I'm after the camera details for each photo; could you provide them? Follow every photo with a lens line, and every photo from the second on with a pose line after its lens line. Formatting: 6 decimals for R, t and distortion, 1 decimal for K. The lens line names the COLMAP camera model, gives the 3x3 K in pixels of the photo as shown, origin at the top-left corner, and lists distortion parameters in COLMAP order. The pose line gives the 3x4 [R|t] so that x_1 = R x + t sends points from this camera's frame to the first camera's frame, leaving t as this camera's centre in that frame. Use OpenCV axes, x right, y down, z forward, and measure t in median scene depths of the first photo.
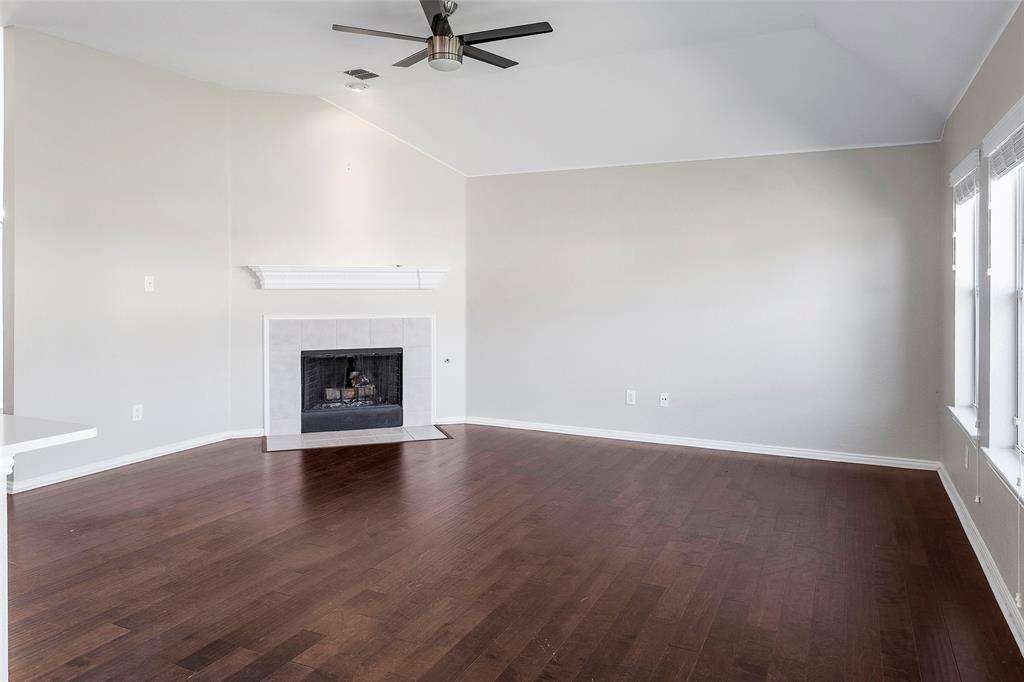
lens RADIAL K [[696.9, 0, 513.4], [0, 696.9, 343.2], [0, 0, 1]] dist [-0.001031, 0.000182]
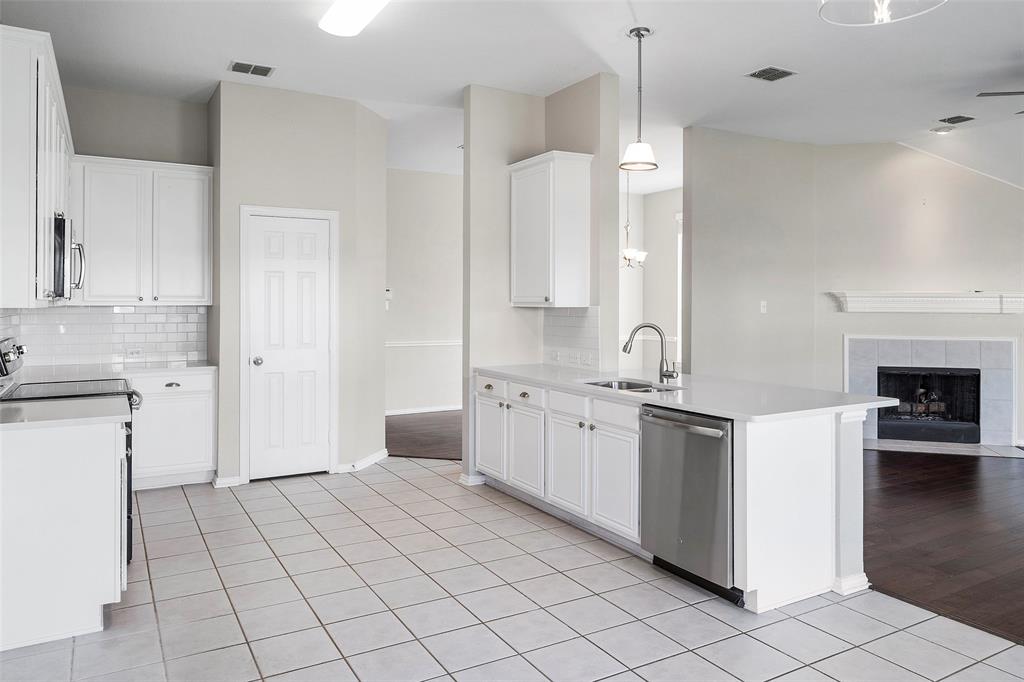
lens RADIAL K [[696.9, 0, 511.7], [0, 696.9, 335.2], [0, 0, 1]] dist [-0.001031, 0.000182]
pose [[0.821128, 0.029897, -0.569961, -0.144100], [-0.054807, 0.998143, -0.026602, 0.022382], [0.568107, 0.053081, 0.821241, -0.269726]]
